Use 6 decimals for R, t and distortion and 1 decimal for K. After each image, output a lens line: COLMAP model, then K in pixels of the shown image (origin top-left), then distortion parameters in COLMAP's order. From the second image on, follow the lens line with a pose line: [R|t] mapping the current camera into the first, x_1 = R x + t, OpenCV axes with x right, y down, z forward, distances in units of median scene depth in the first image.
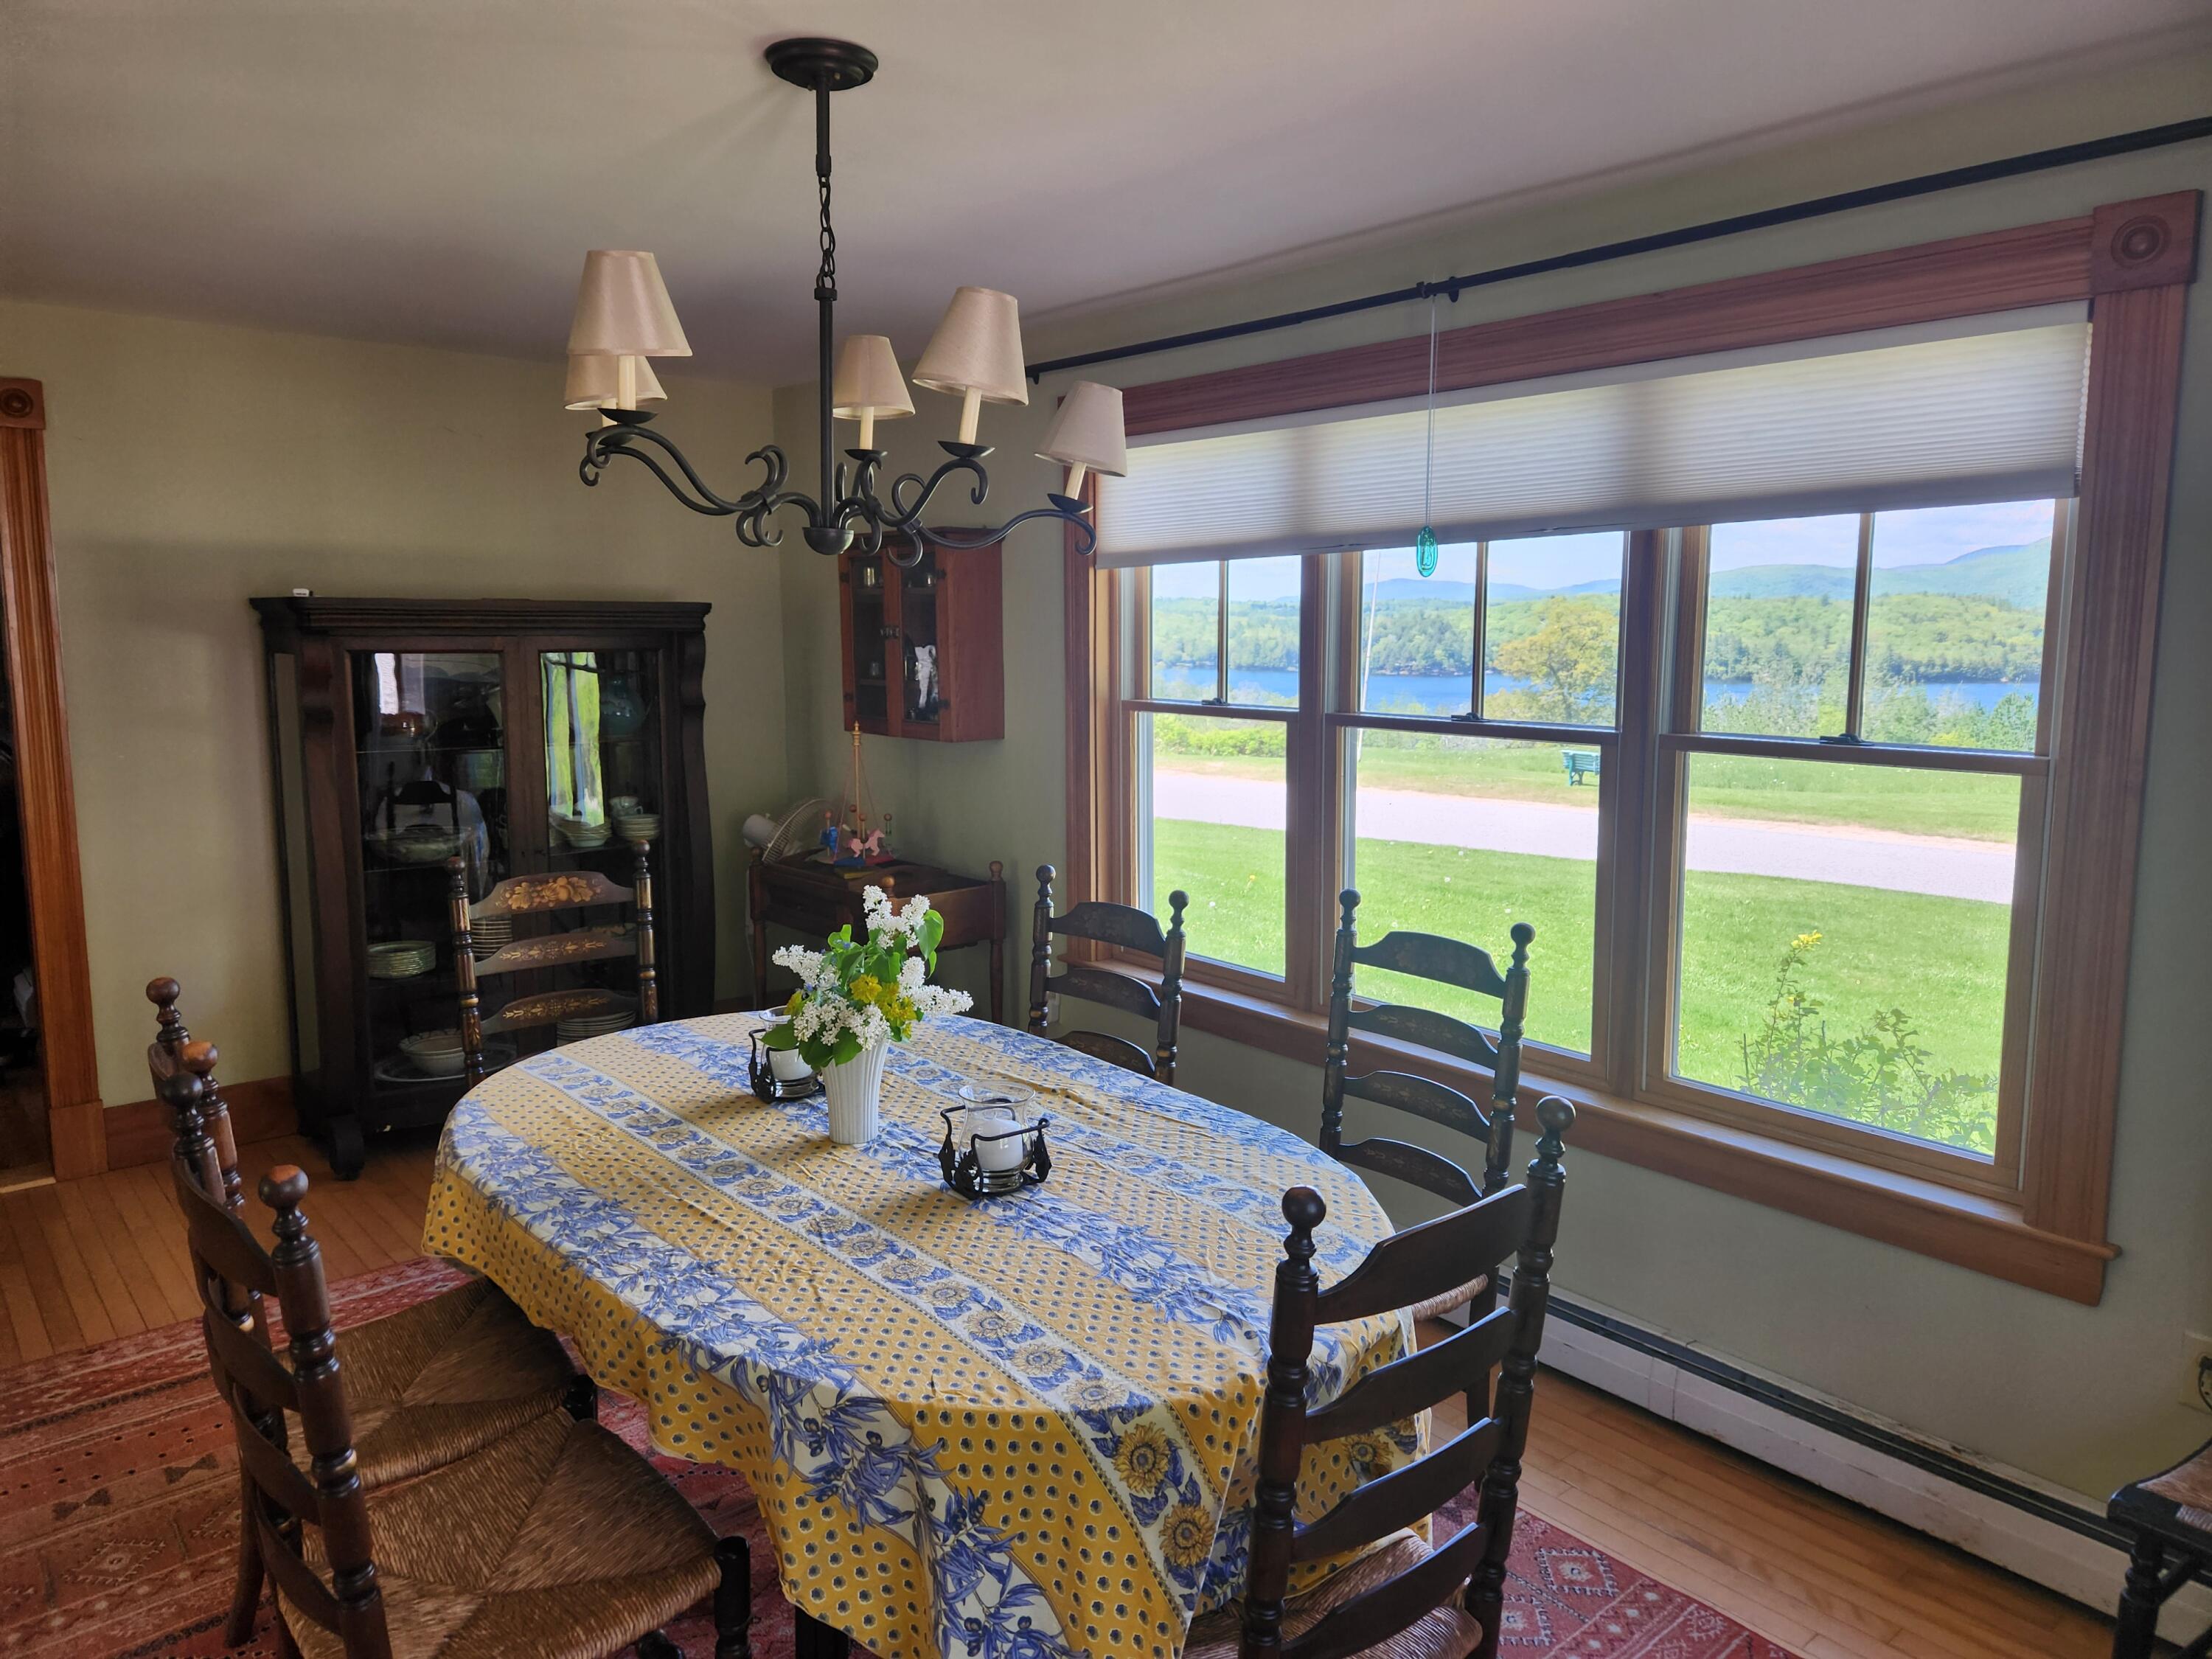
lens RADIAL K [[1449.1, 0, 1107.7], [0, 1449.1, 811.9], [0, 0, 1]] dist [0.072609, -0.063606]
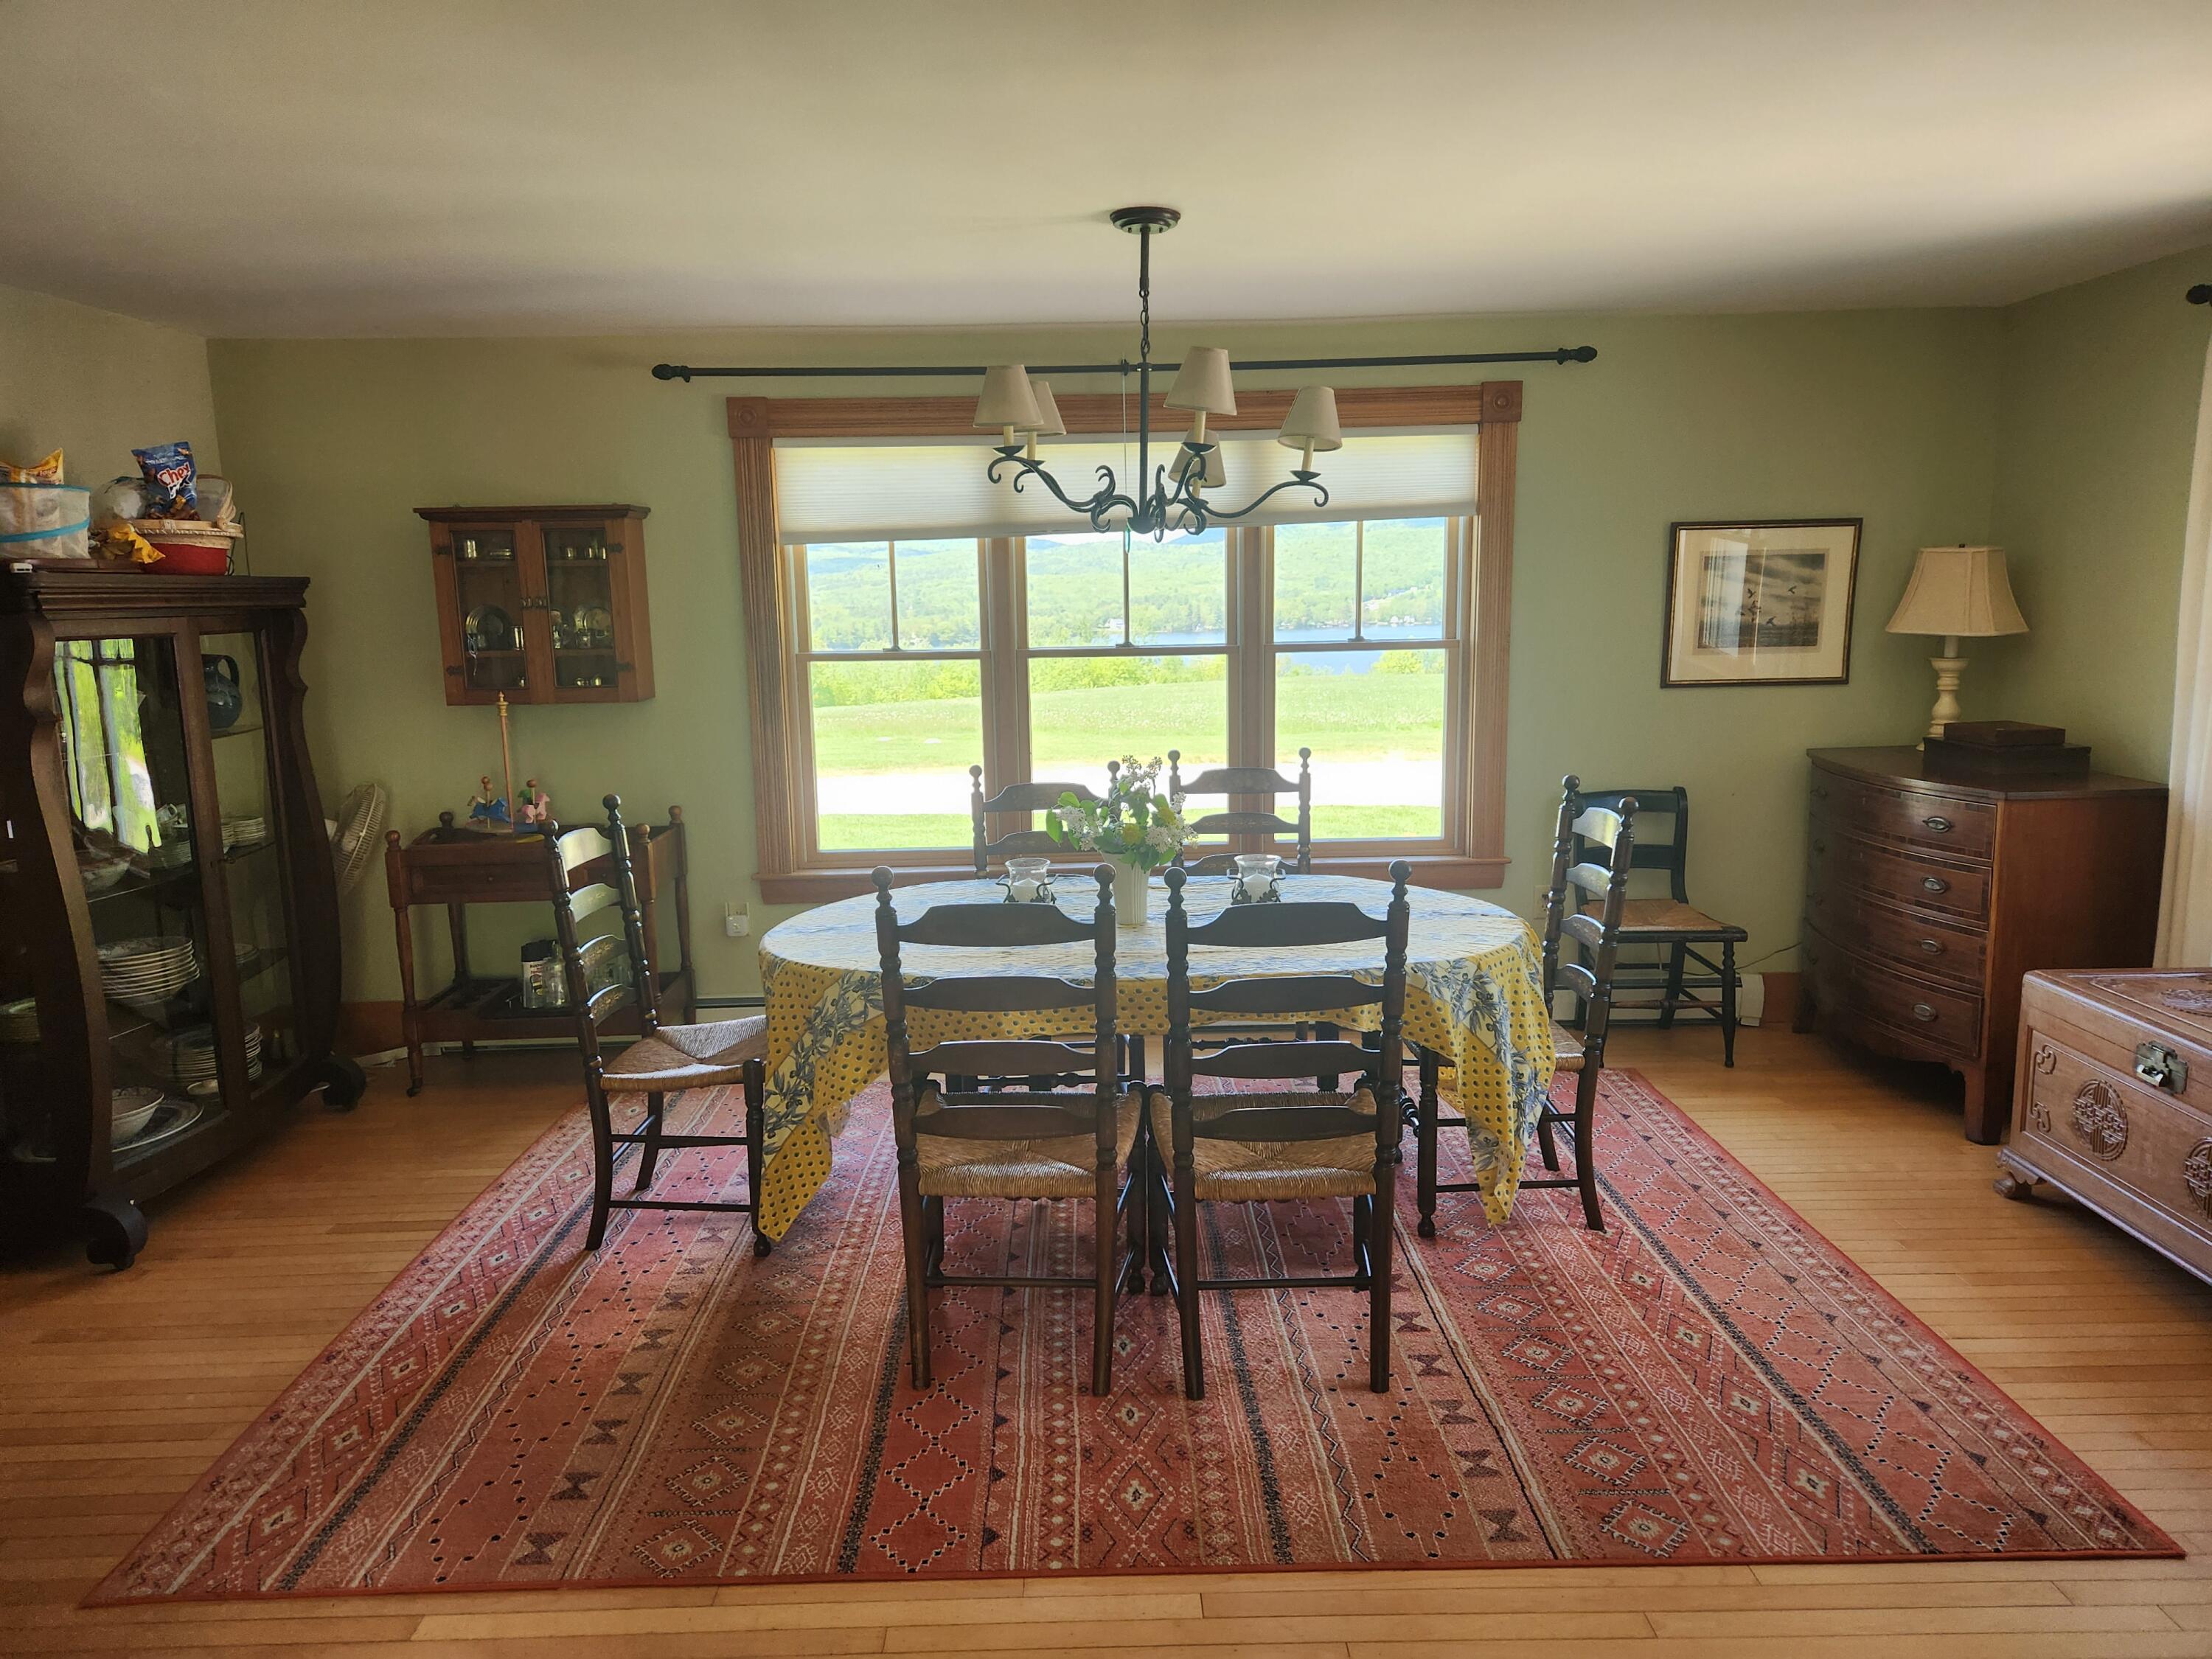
lens RADIAL K [[1449.1, 0, 1107.7], [0, 1449.1, 811.9], [0, 0, 1]] dist [0.072609, -0.063606]
pose [[0.649858, -0.134641, 0.748035, -0.985652], [0.121945, 0.989905, 0.072237, -0.002616], [-0.750209, 0.044275, 0.659716, 0.011352]]
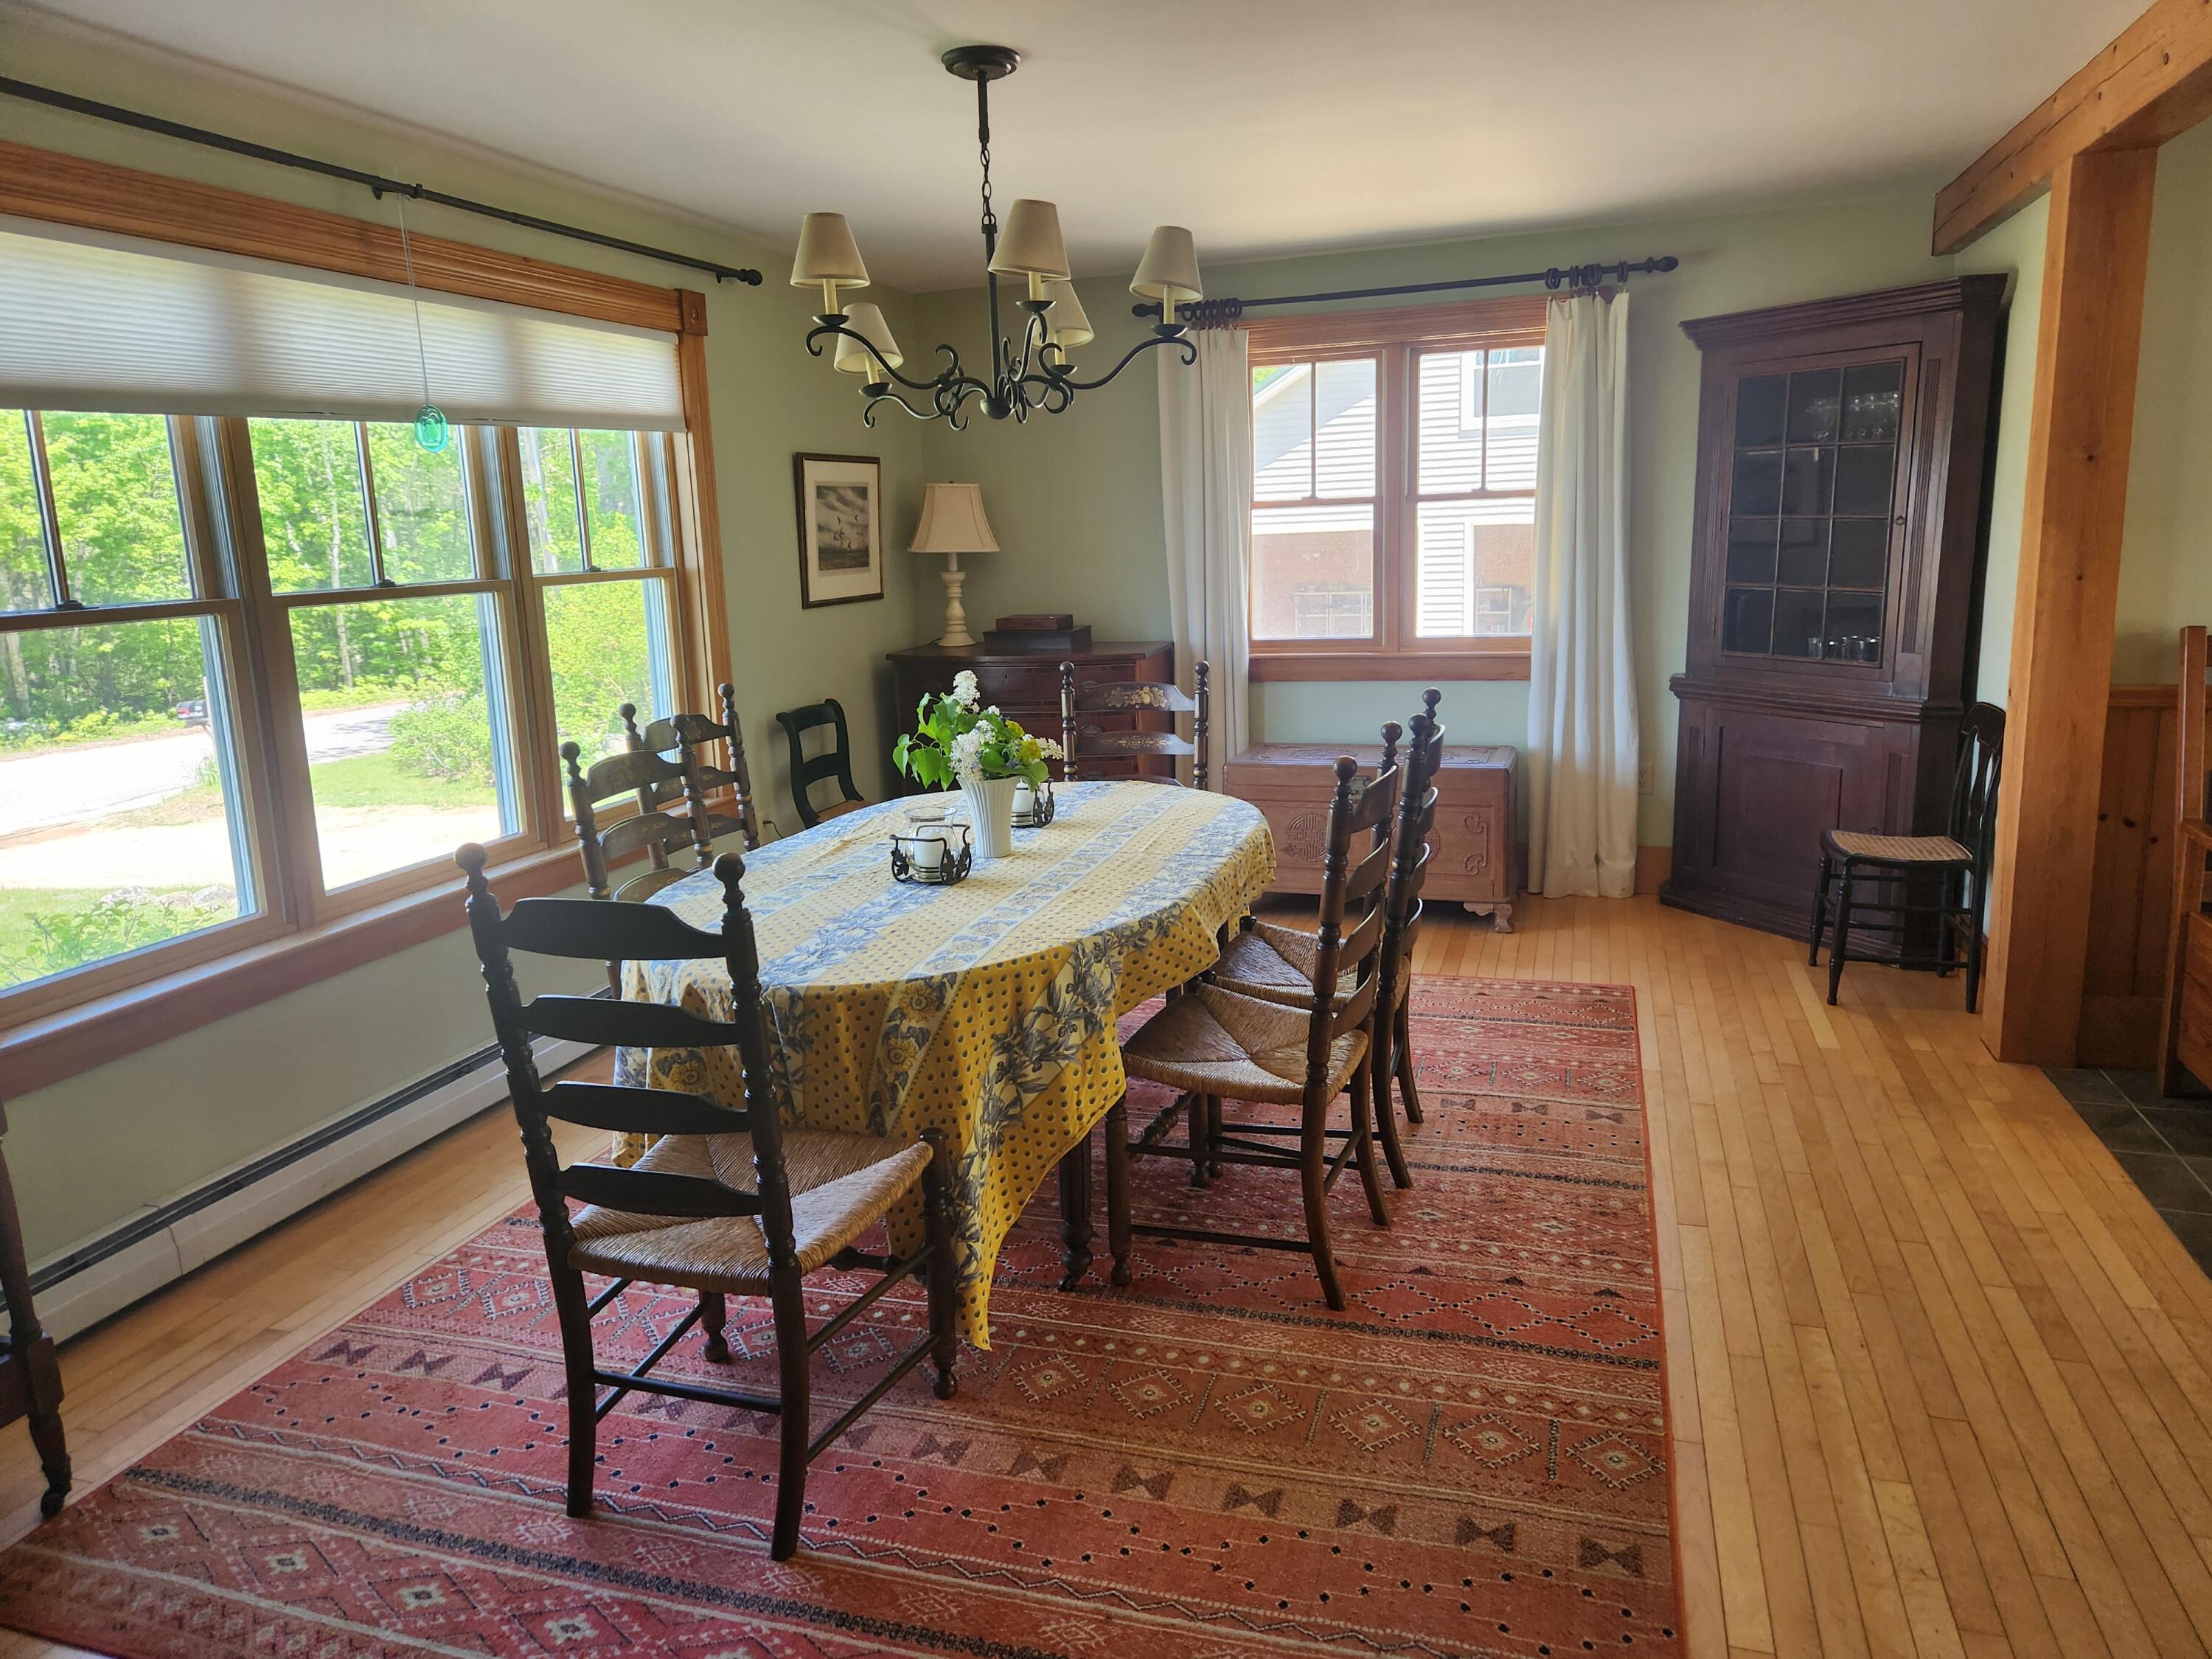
lens RADIAL K [[1477.7, 0, 1100.2], [0, 1477.7, 797.9], [0, 0, 1]] dist [0.088906, -0.076789]
pose [[-0.507755, -0.146258, 0.848996, -1.054966], [0.147382, 0.956208, 0.252872, -0.123445], [-0.848801, 0.253524, -0.463963, 1.172247]]
